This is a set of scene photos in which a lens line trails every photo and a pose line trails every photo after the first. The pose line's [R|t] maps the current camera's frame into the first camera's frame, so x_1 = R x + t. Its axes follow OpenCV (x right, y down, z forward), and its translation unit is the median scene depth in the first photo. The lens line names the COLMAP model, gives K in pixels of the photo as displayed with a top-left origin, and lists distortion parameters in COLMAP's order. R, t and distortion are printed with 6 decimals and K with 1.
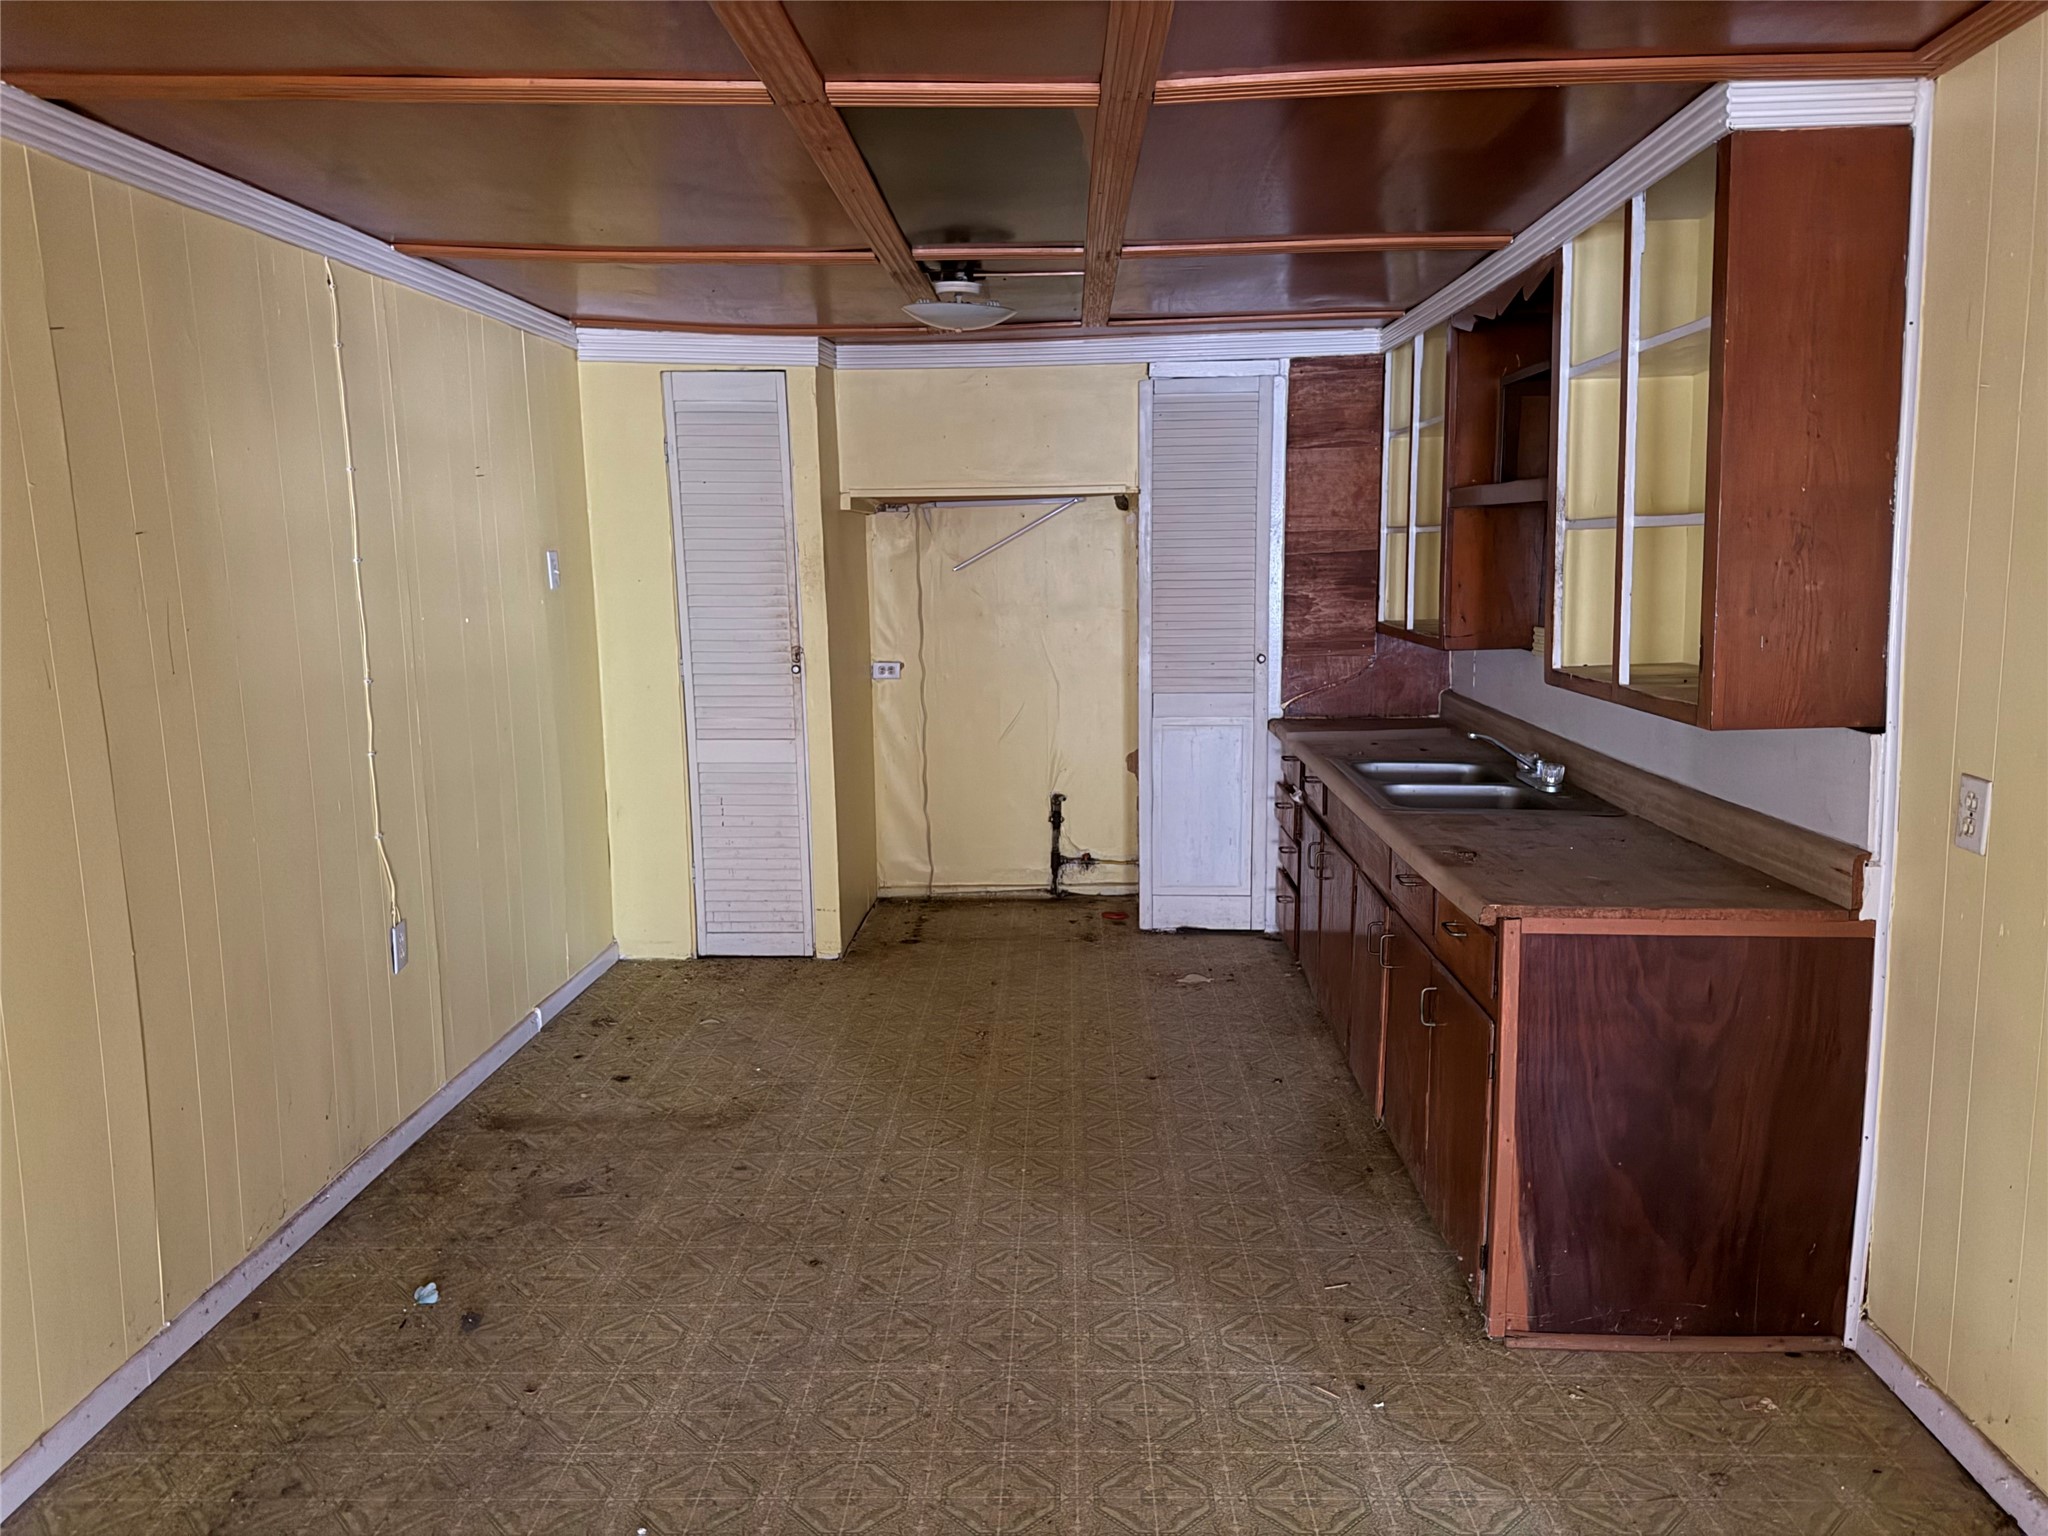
lens RADIAL K [[1437.7, 0, 1032.1], [0, 1437.7, 766.3], [0, 0, 1]] dist [0.031566, -0.031562]
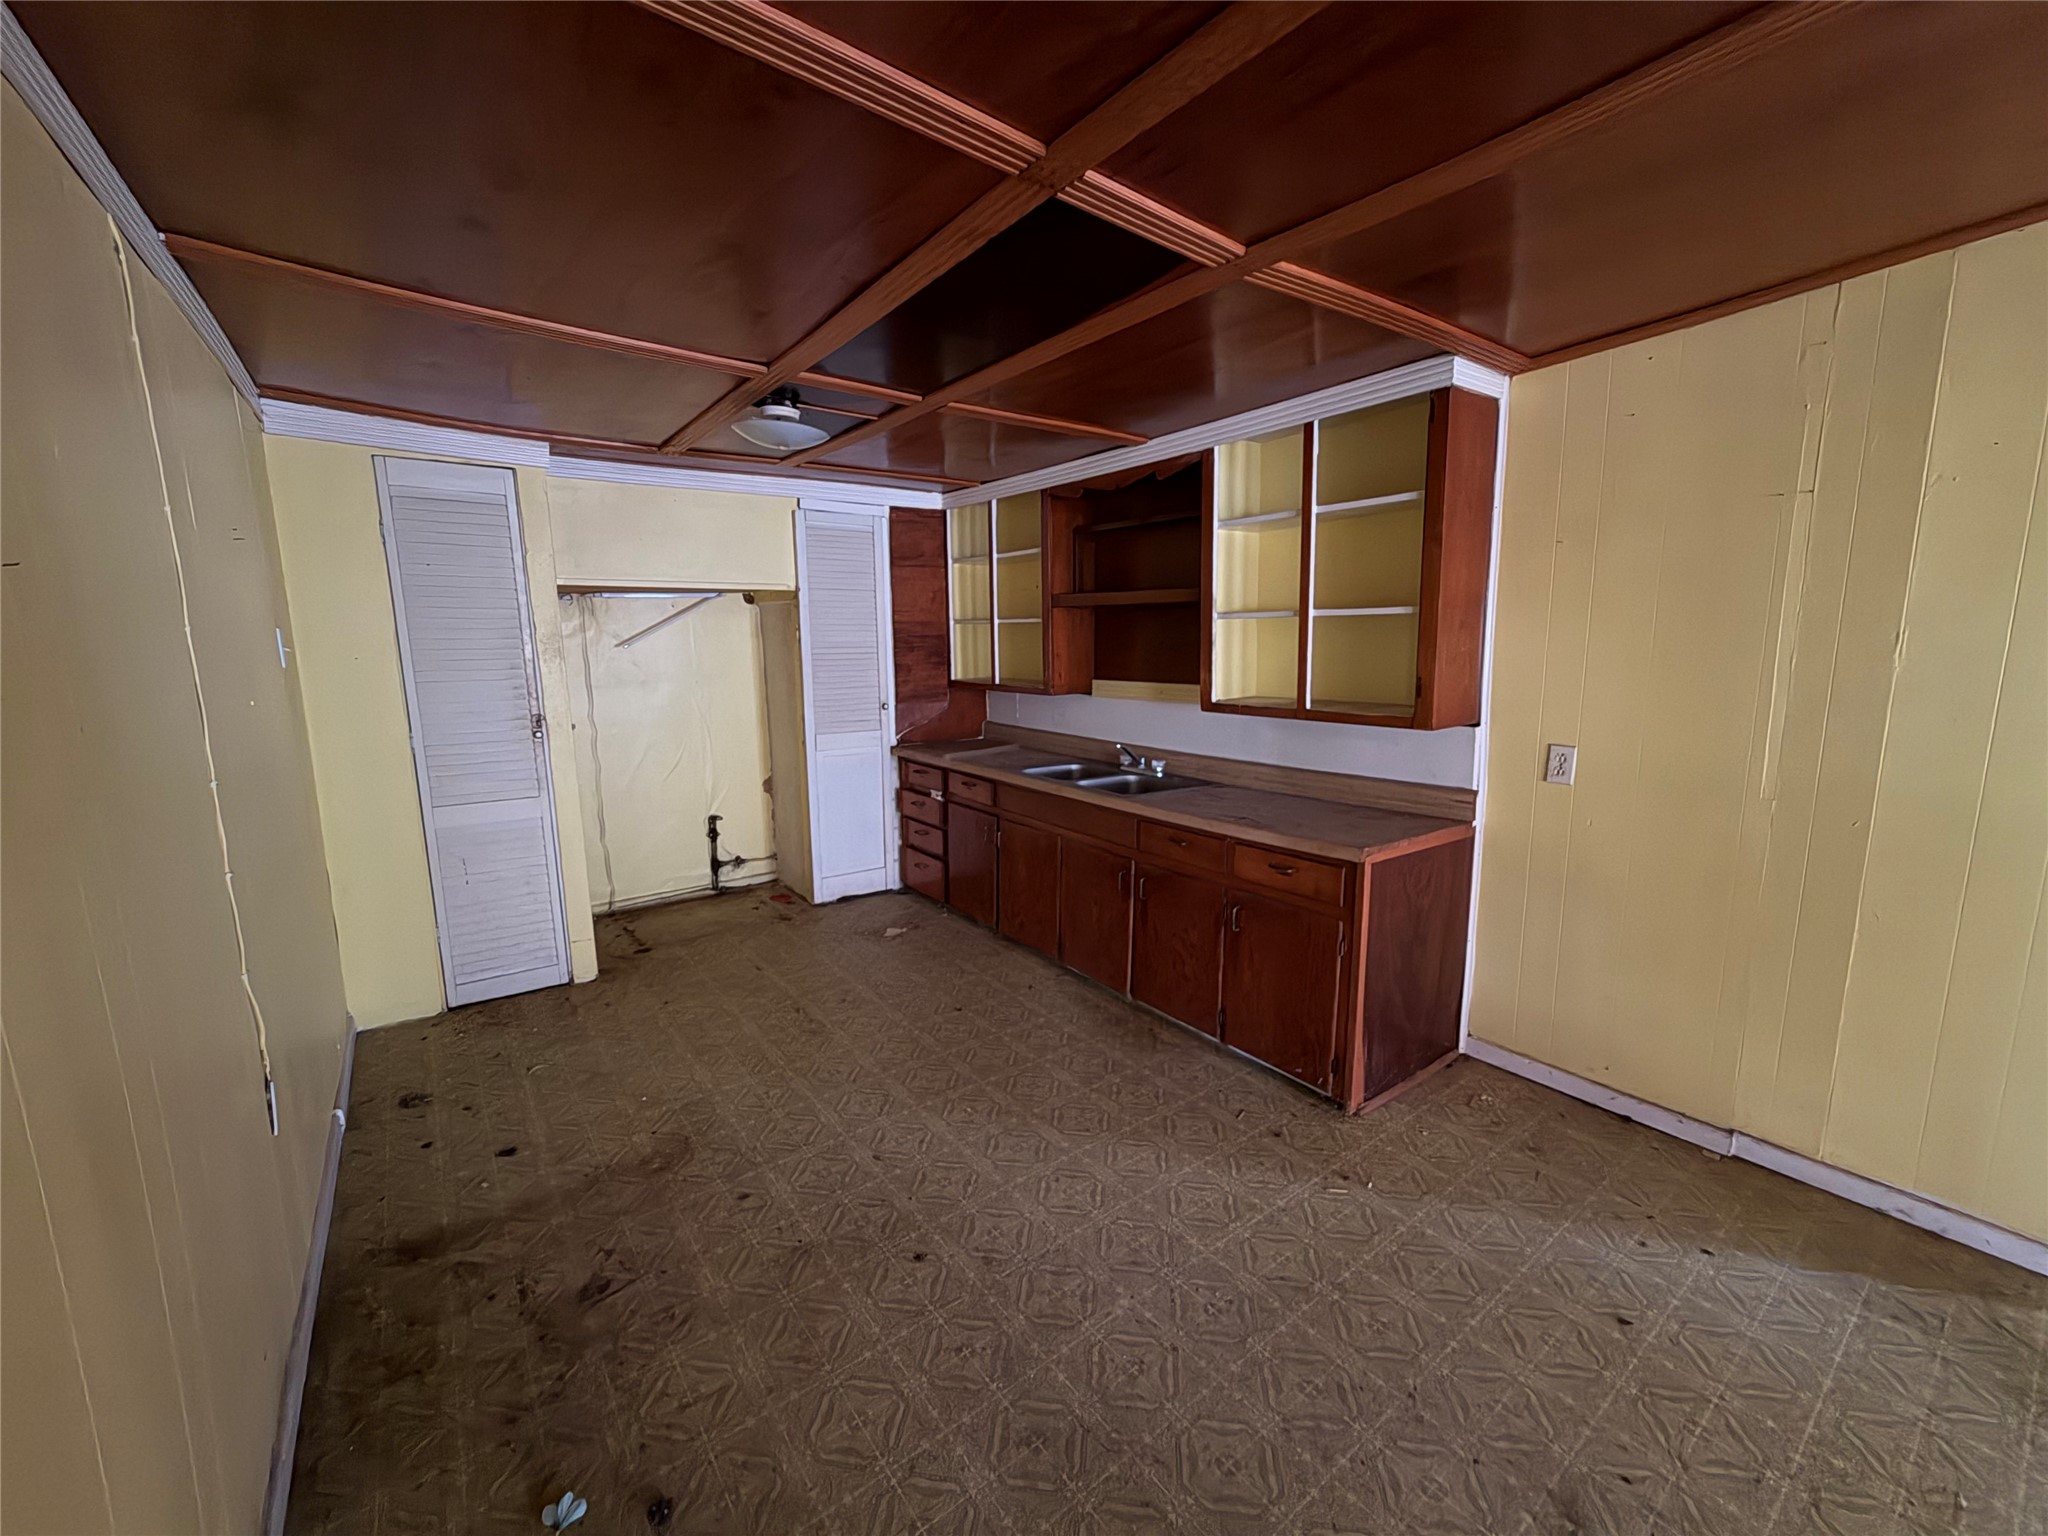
lens RADIAL K [[823.9, 0, 1021.5], [0, 823.9, 762.3], [0, 0, 1]] dist [-0.004182, 0.001257]
pose [[0.784602, -0.086503, 0.613935, -0.284882], [0.090221, 0.995608, 0.024980, -0.029873], [-0.613400, 0.035790, 0.788961, 0.277426]]
